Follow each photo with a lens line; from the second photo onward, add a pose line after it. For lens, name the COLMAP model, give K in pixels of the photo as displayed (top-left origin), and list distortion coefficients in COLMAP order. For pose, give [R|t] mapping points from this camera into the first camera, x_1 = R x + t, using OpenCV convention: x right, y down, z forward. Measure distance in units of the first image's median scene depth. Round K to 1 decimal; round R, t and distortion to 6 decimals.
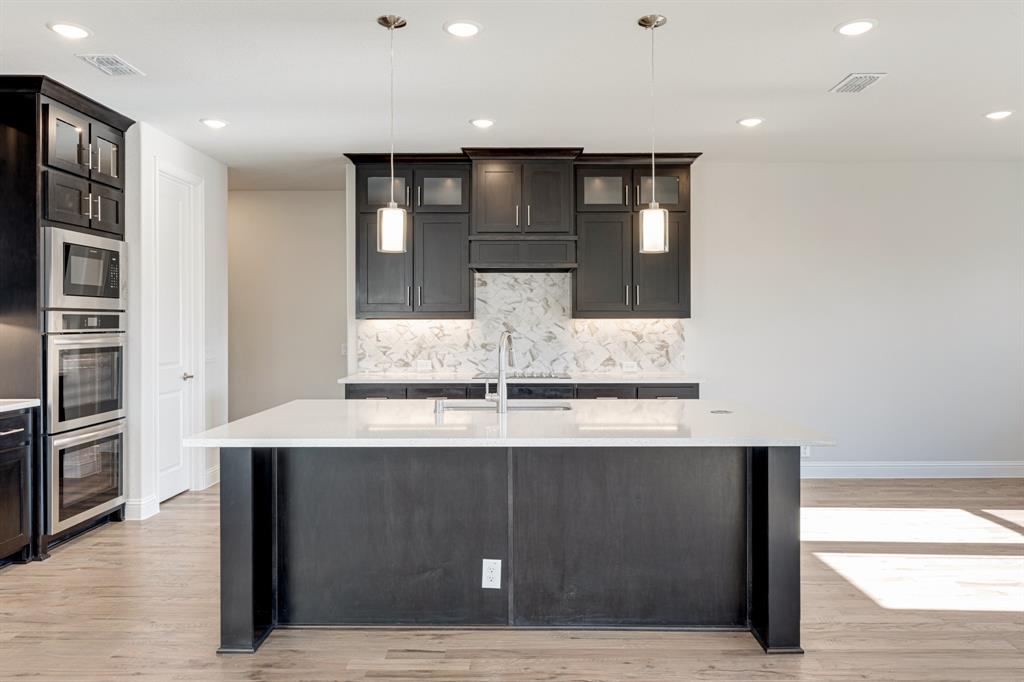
lens RADIAL K [[704.1, 0, 524.2], [0, 704.1, 319.3], [0, 0, 1]] dist [-0.000230, -0.003537]
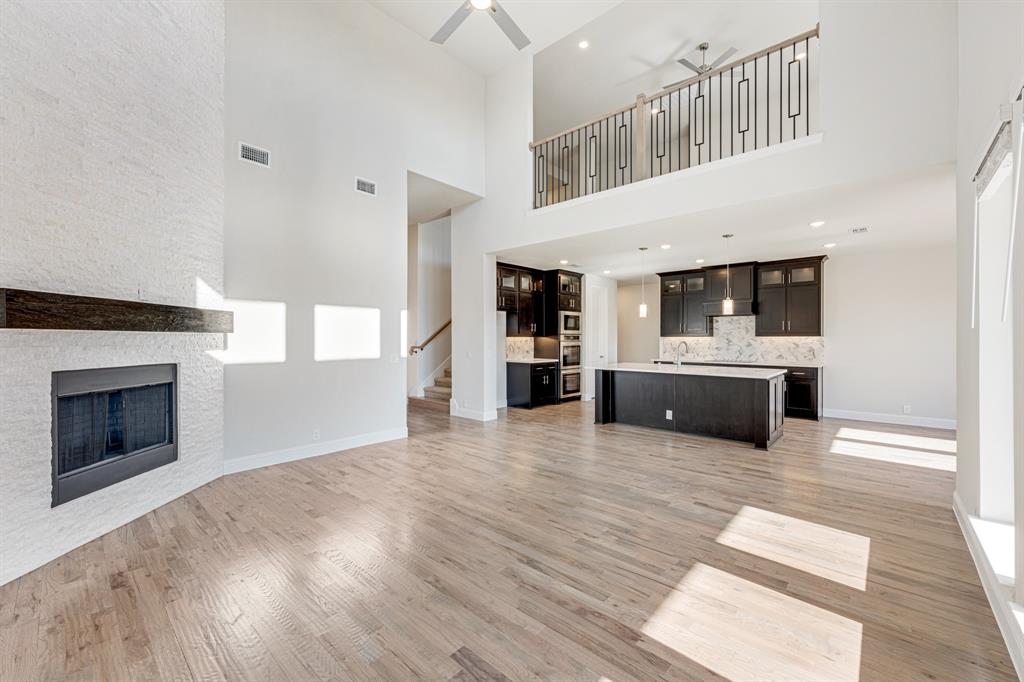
lens RADIAL K [[412.3, 0, 517.8], [0, 412.3, 339.1], [0, 0, 1]] dist [-0.001308, 0.000526]
pose [[0.751564, 0.004468, -0.659645, 0.443464], [0.002113, 0.999956, 0.009182, -0.007653], [0.659657, -0.008295, 0.751521, -0.585074]]
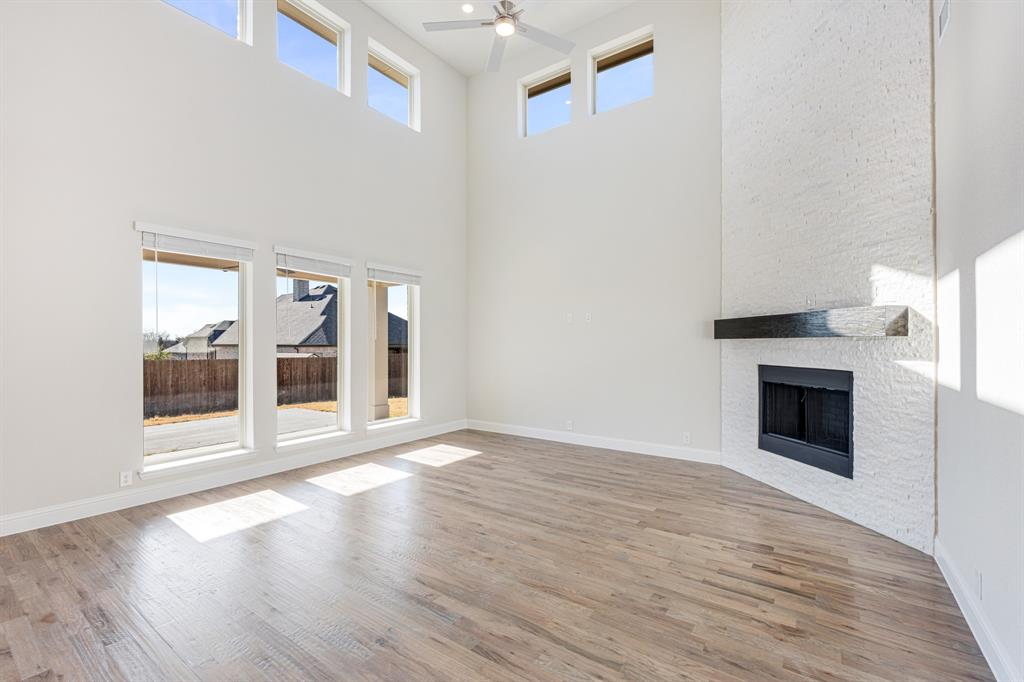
lens RADIAL K [[447.8, 0, 524.6], [0, 447.8, 341.7], [0, 0, 1]] dist [0.000852, -0.000320]
pose [[-0.832484, 0.007969, 0.553991, -0.444783], [0.000974, 0.999916, -0.012919, 0.001730], [-0.554048, -0.010215, -0.832422, 0.441331]]
